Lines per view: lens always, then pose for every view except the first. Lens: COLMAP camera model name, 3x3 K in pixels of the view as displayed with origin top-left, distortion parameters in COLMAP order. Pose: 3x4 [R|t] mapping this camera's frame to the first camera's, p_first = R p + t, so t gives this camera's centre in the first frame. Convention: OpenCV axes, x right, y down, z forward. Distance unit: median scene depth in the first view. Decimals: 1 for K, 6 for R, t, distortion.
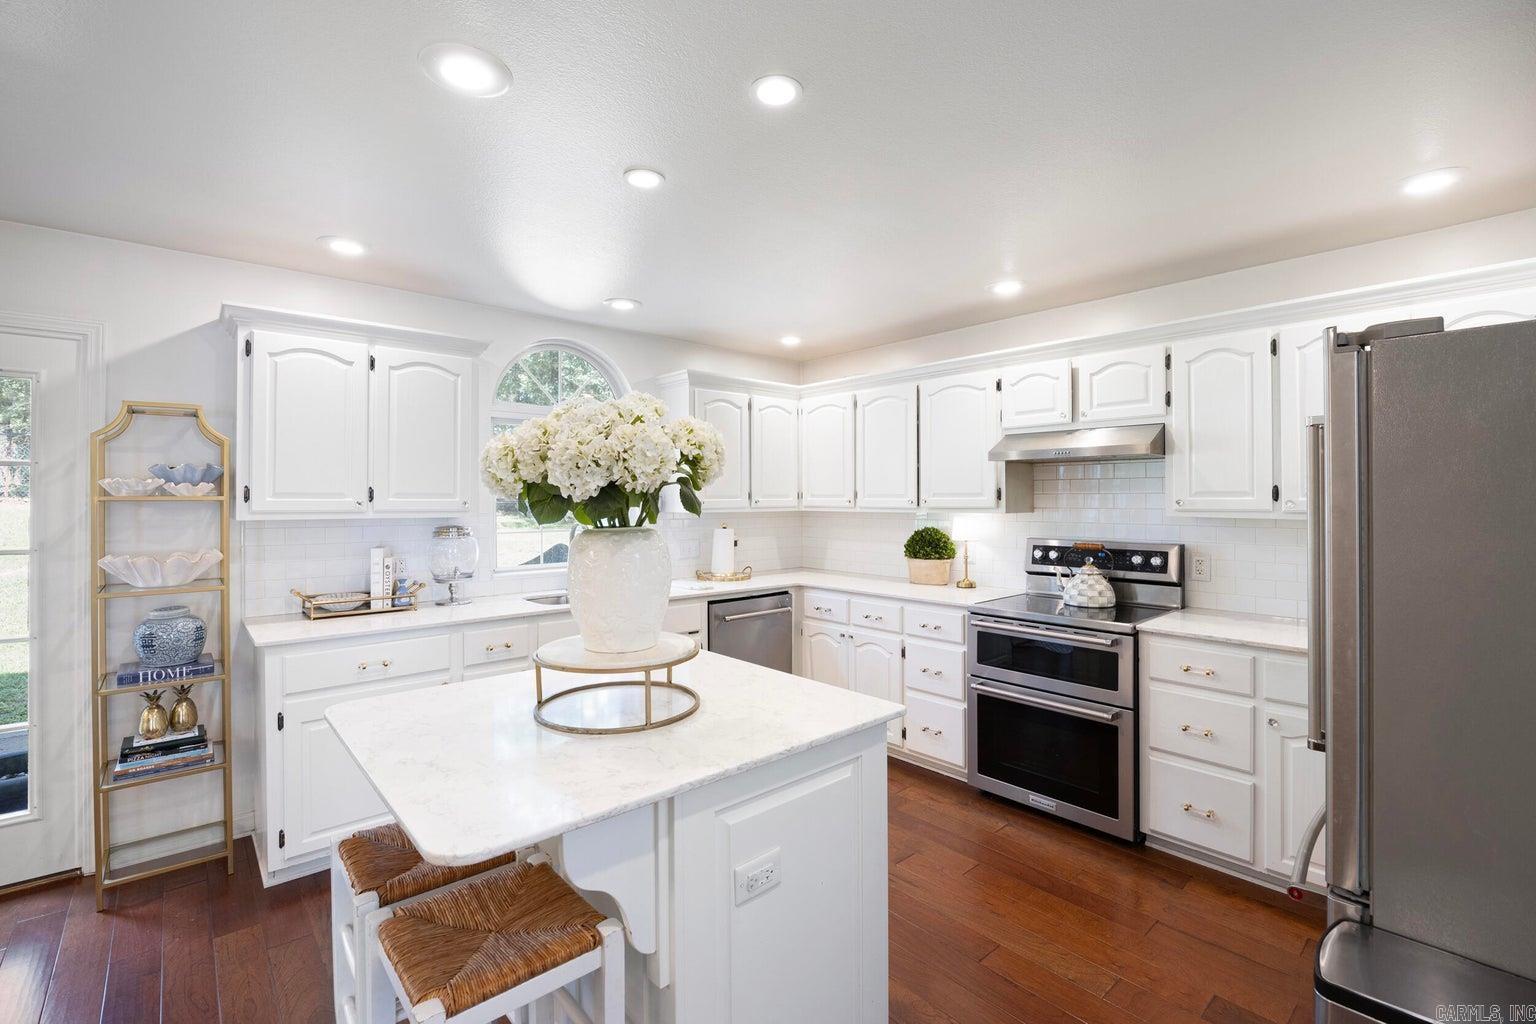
lens RADIAL K [[684.1, 0, 773.9], [0, 684.1, 498.3], [0, 0, 1]] dist [-0.017995, -0.000486]
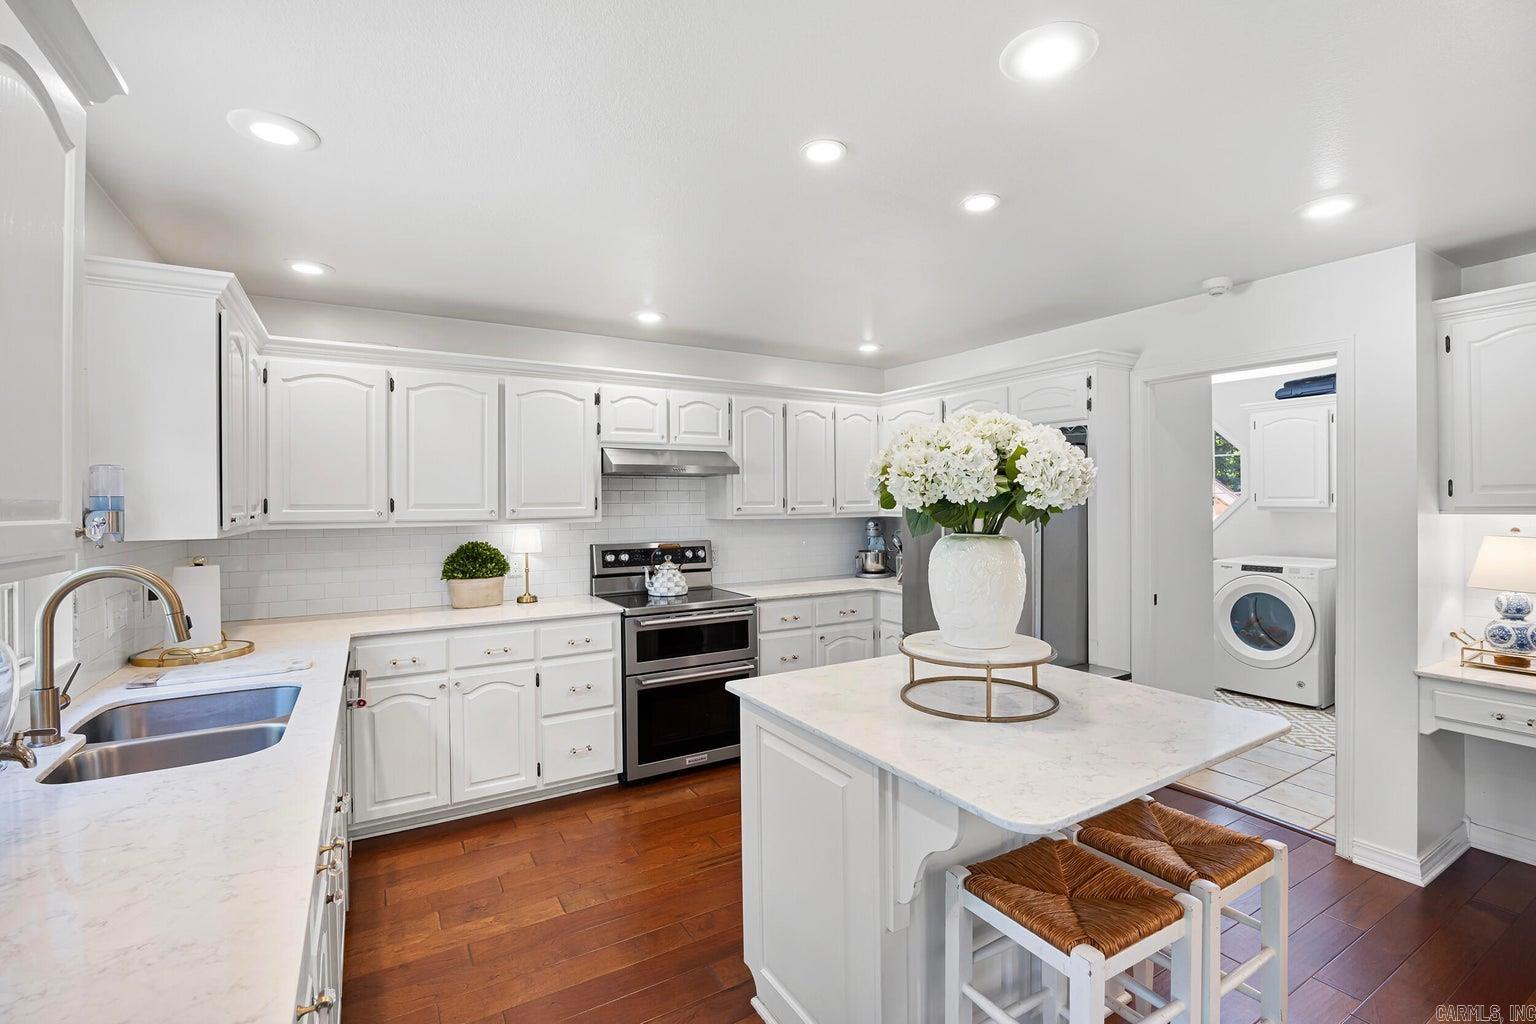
lens RADIAL K [[684.1, 0, 776.0], [0, 684.1, 508.2], [0, 0, 1]] dist [-0.017995, -0.000486]
pose [[0.183363, -0.005987, 0.983027, -0.696264], [0.008487, 0.999954, 0.004507, -0.001340], [-0.983009, 0.007517, 0.183405, 0.577503]]
